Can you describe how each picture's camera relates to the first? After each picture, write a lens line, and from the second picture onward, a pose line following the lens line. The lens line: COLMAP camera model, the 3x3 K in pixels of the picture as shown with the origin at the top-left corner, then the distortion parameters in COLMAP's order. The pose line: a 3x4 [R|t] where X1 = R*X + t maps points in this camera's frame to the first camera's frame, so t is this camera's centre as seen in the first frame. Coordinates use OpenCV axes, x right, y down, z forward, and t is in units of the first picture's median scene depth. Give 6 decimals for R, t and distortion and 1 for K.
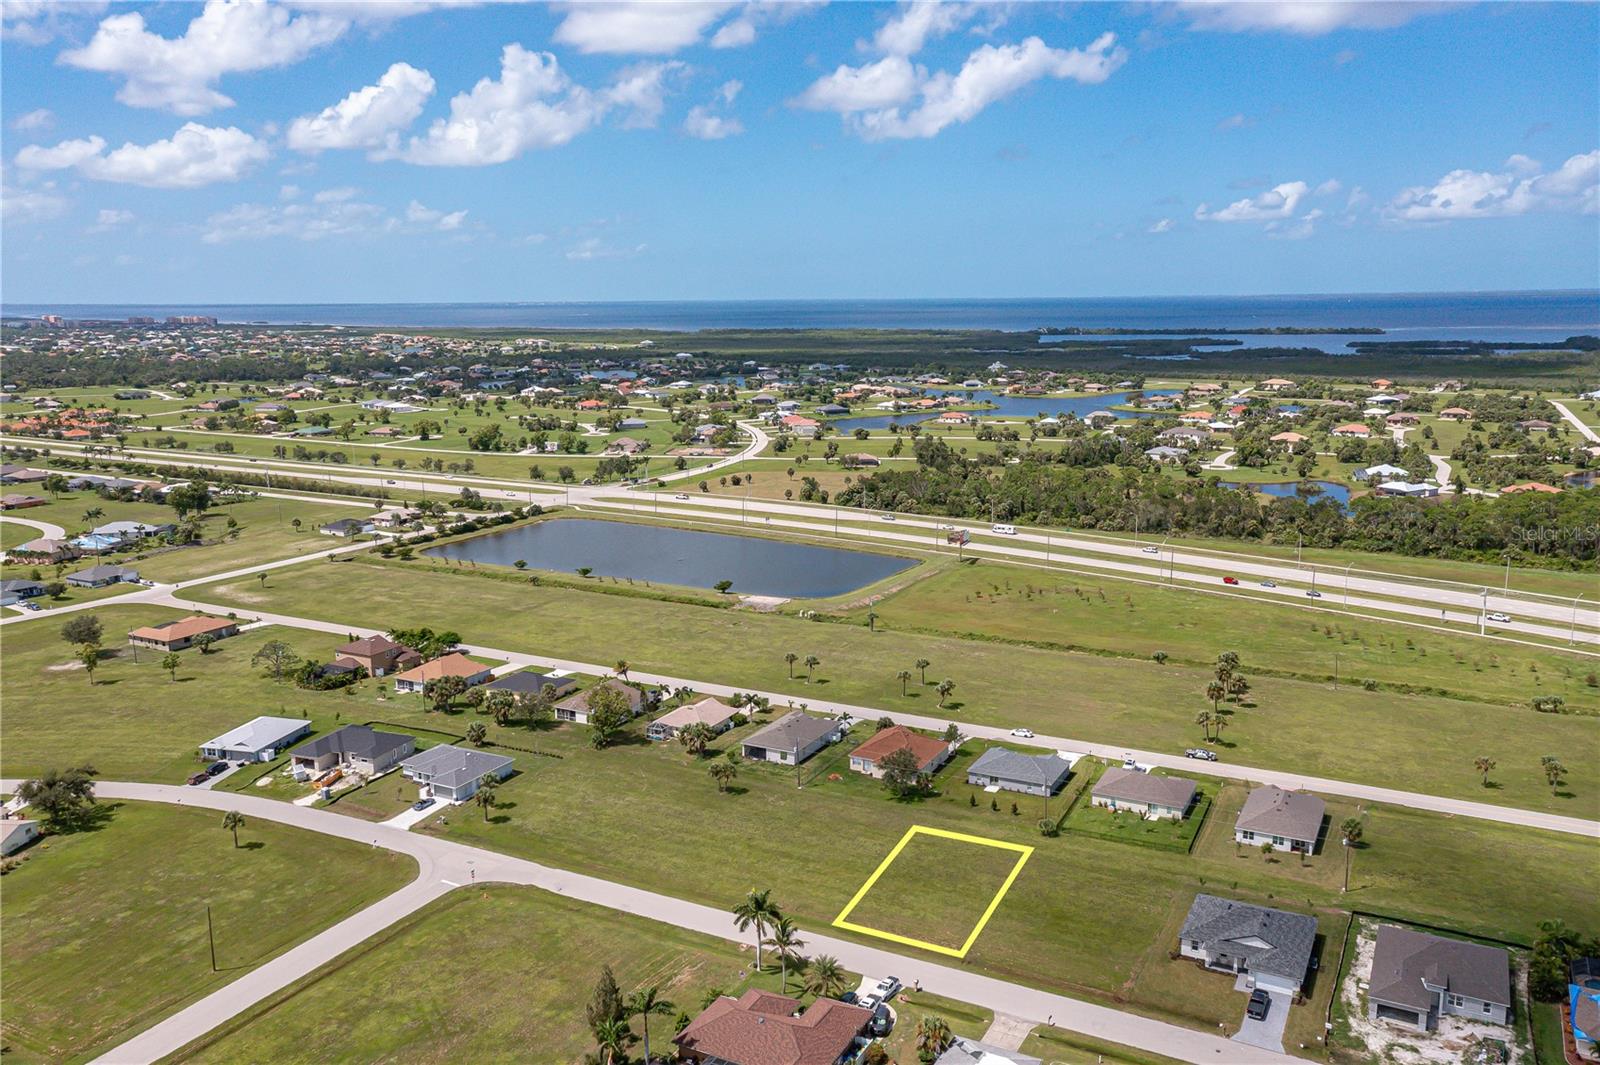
lens RADIAL K [[1262.9, 0, 799.0], [0, 1262.9, 555.5], [0, 0, 1]] dist [-0.004414, 0.066777]
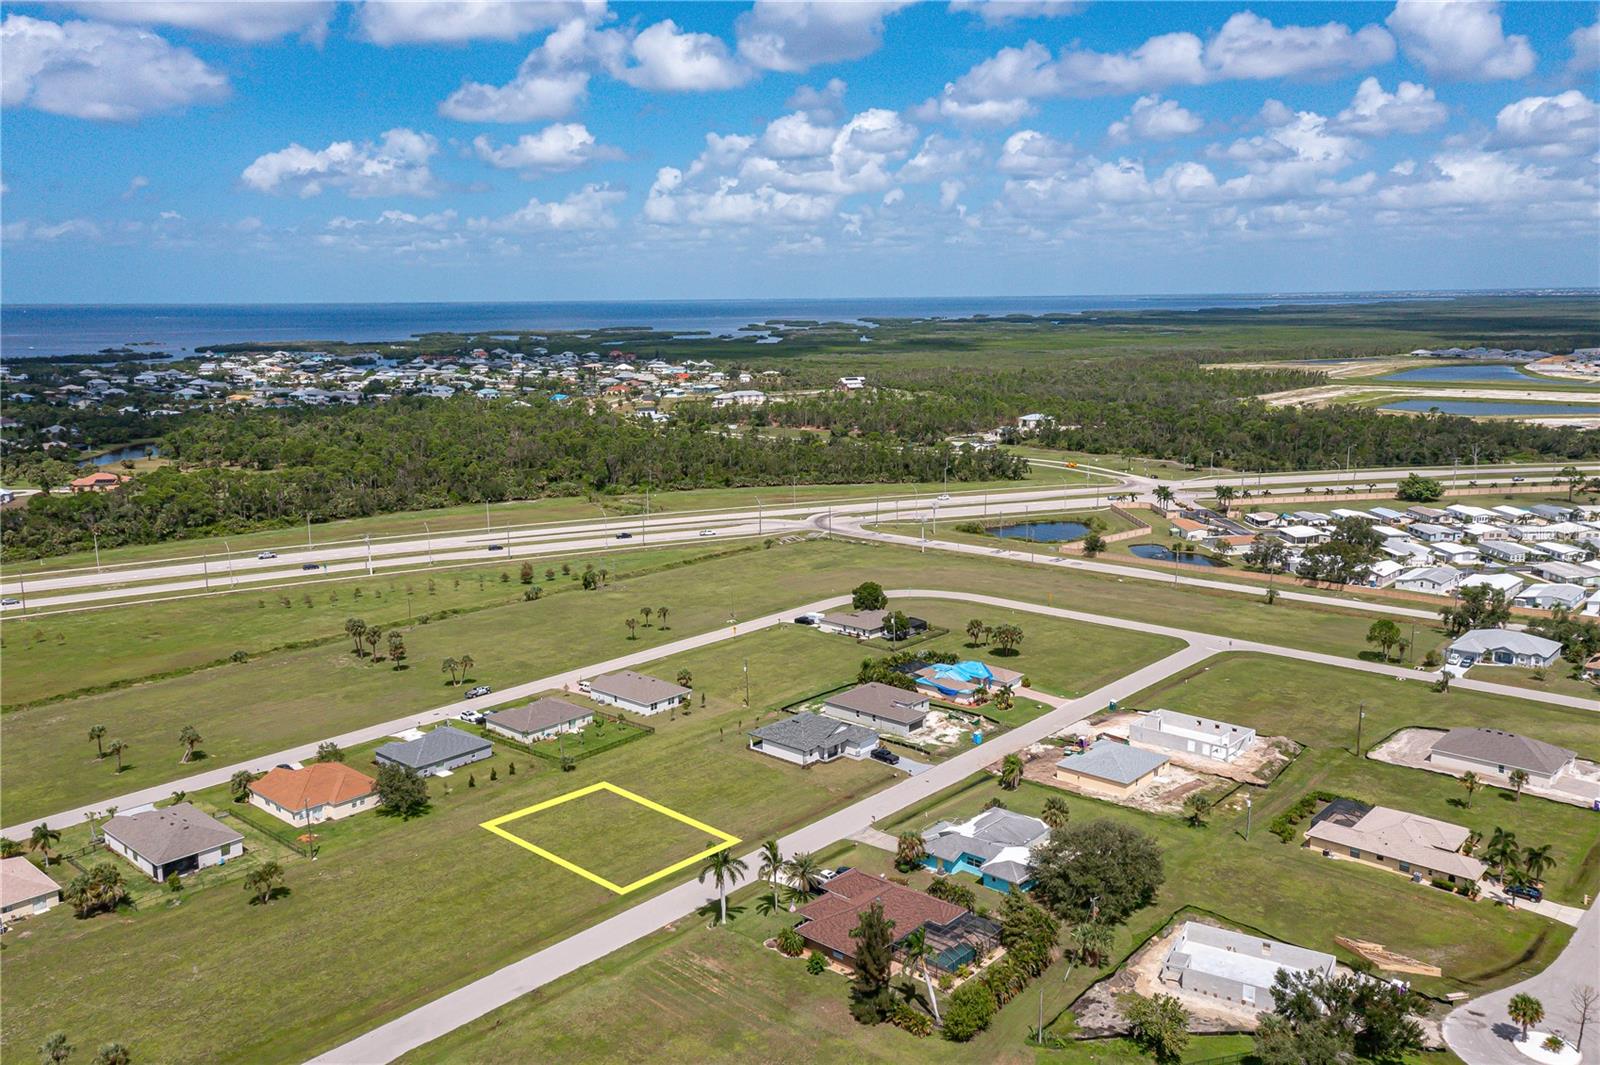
lens RADIAL K [[1264.2, 0, 794.5], [0, 1264.2, 553.2], [0, 0, 1]] dist [-0.004844, 0.074472]
pose [[0.239504, -0.183417, 0.953413, -0.549785], [0.199732, 0.970297, 0.136491, -0.043582], [-0.950129, 0.157737, 0.269025, 0.392859]]
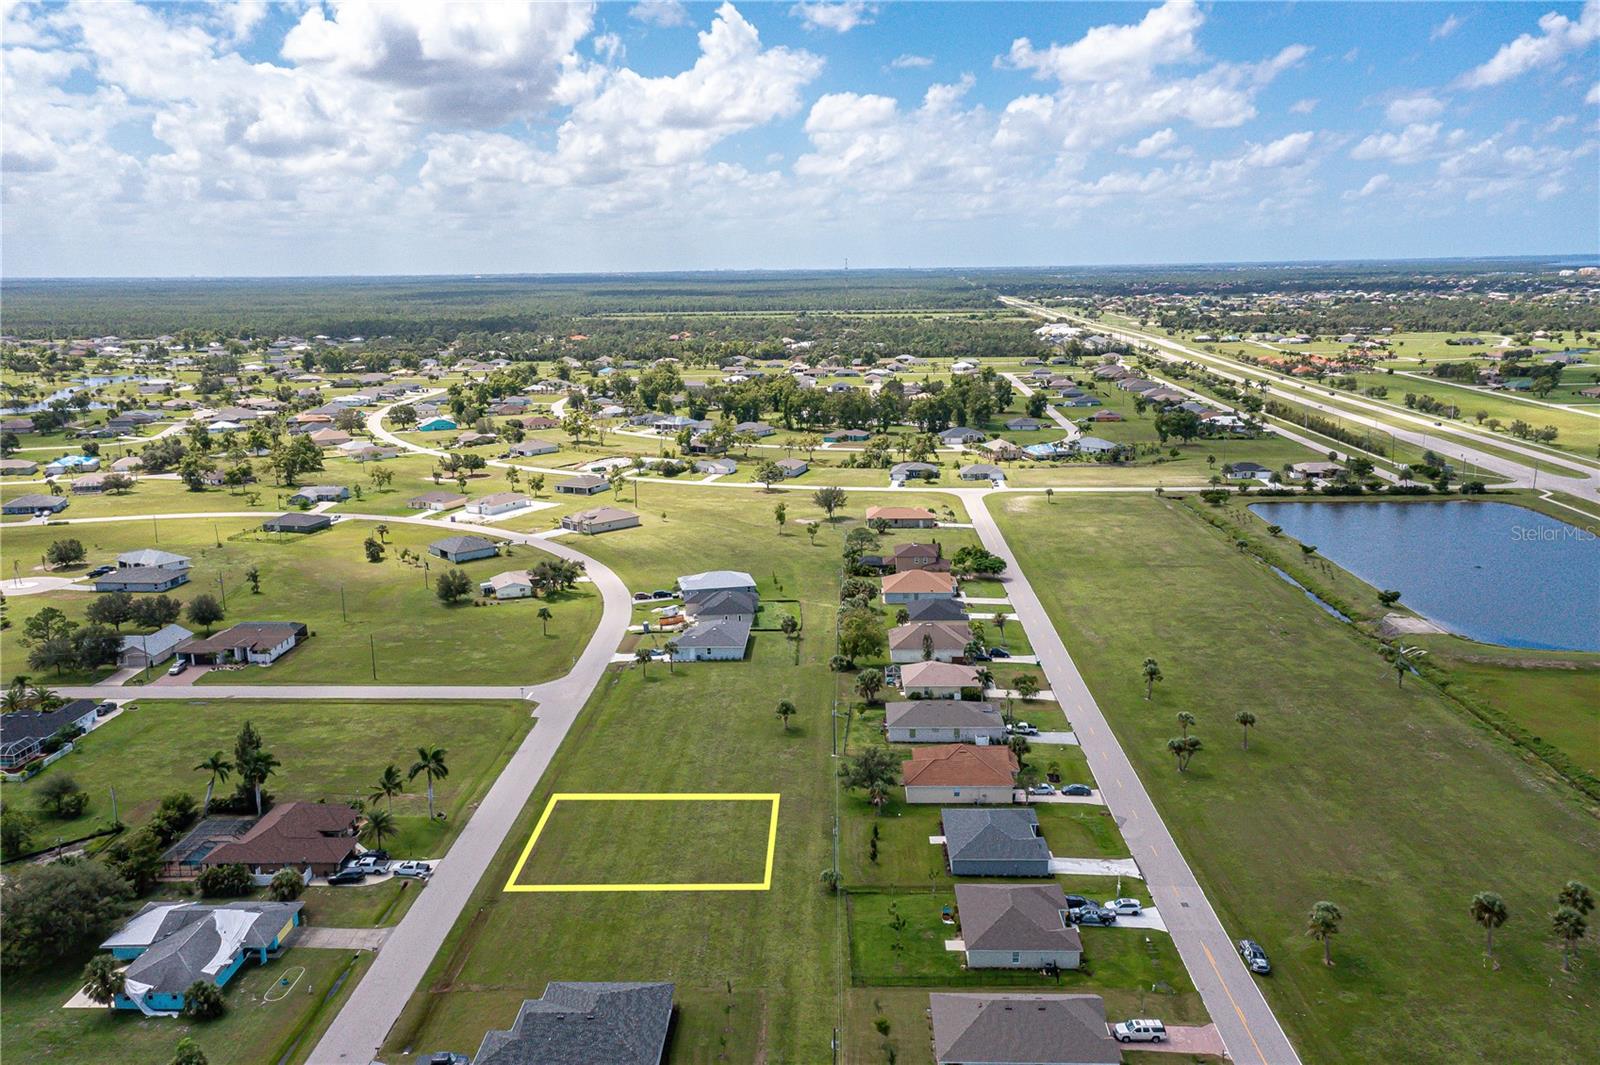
lens RADIAL K [[1264.2, 0, 794.5], [0, 1264.2, 553.2], [0, 0, 1]] dist [-0.004844, 0.074472]
pose [[0.426186, 0.199447, -0.882375, 0.640172], [-0.168269, 0.975849, 0.139302, -0.066837], [0.888848, 0.089108, 0.449454, 0.466948]]
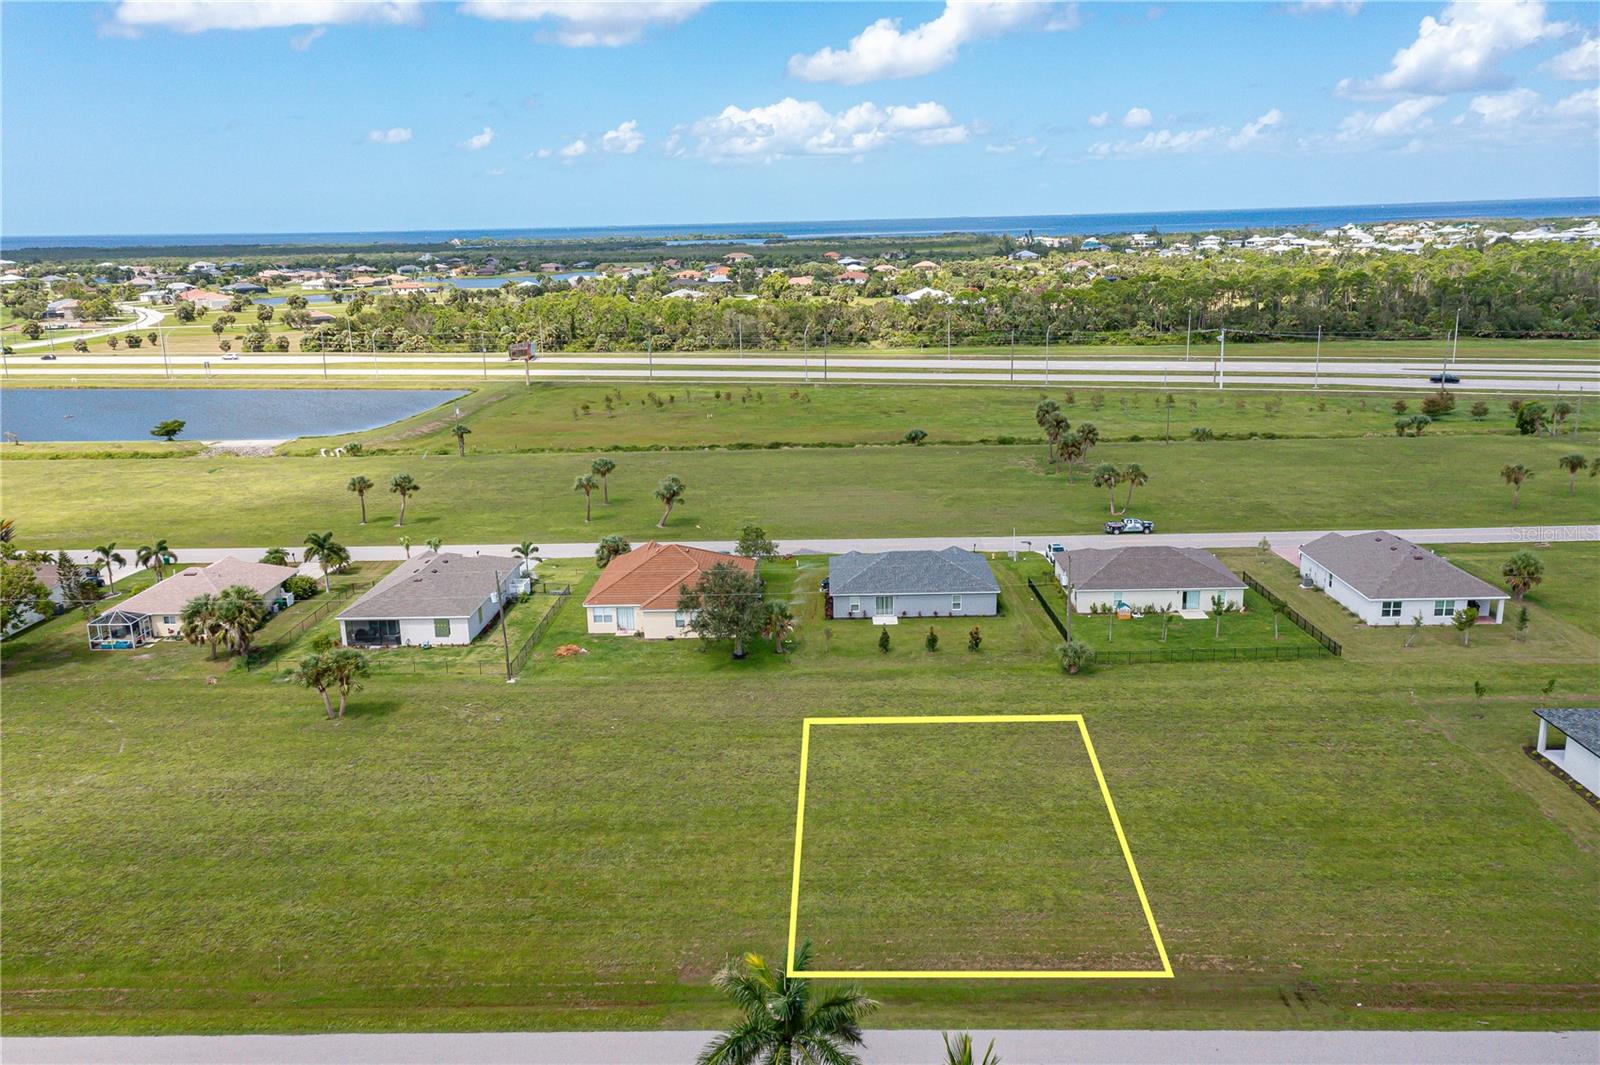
lens RADIAL K [[1262.9, 0, 799.0], [0, 1262.9, 555.5], [0, 0, 1]] dist [-0.004414, 0.066777]
pose [[0.894679, -0.124352, 0.429052, -0.080504], [0.103020, 0.992019, 0.072696, 0.098532], [-0.434668, -0.020839, 0.900350, 0.461984]]
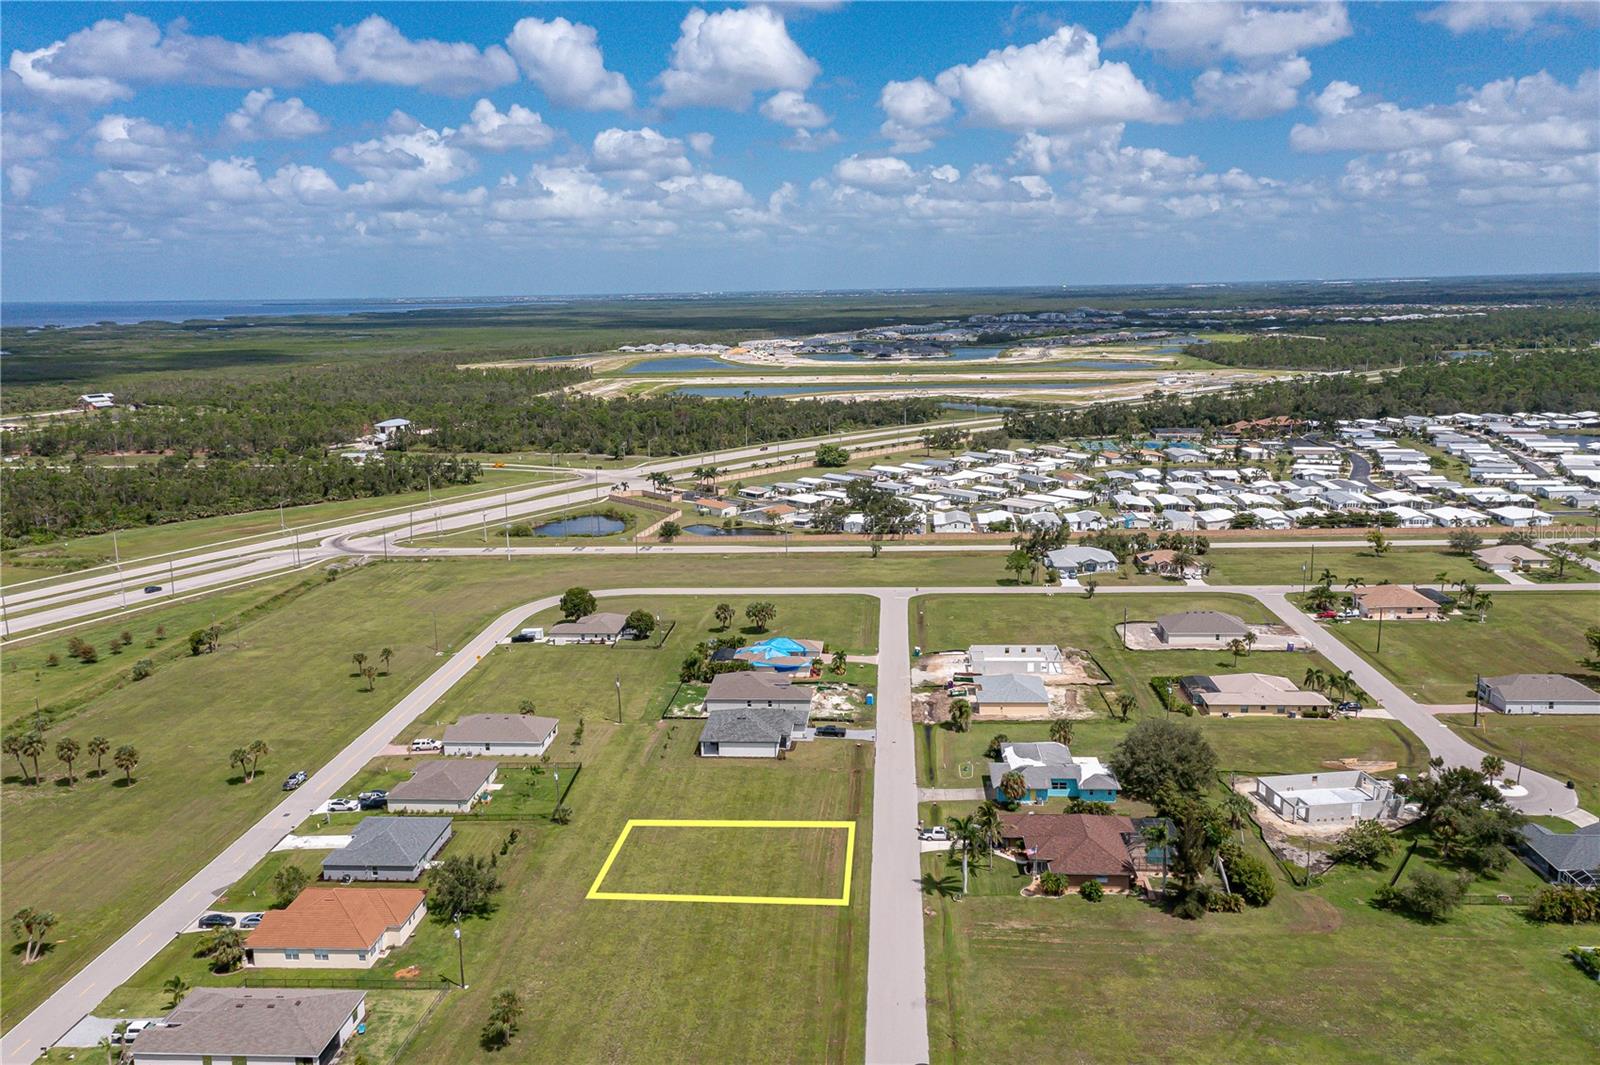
lens RADIAL K [[1262.9, 0, 799.0], [0, 1262.9, 555.5], [0, 0, 1]] dist [-0.004414, 0.066777]
pose [[-0.410596, -0.169213, 0.895979, -0.506380], [0.202264, 0.941246, 0.270453, -0.133840], [-0.889101, 0.292272, -0.352246, 0.851929]]
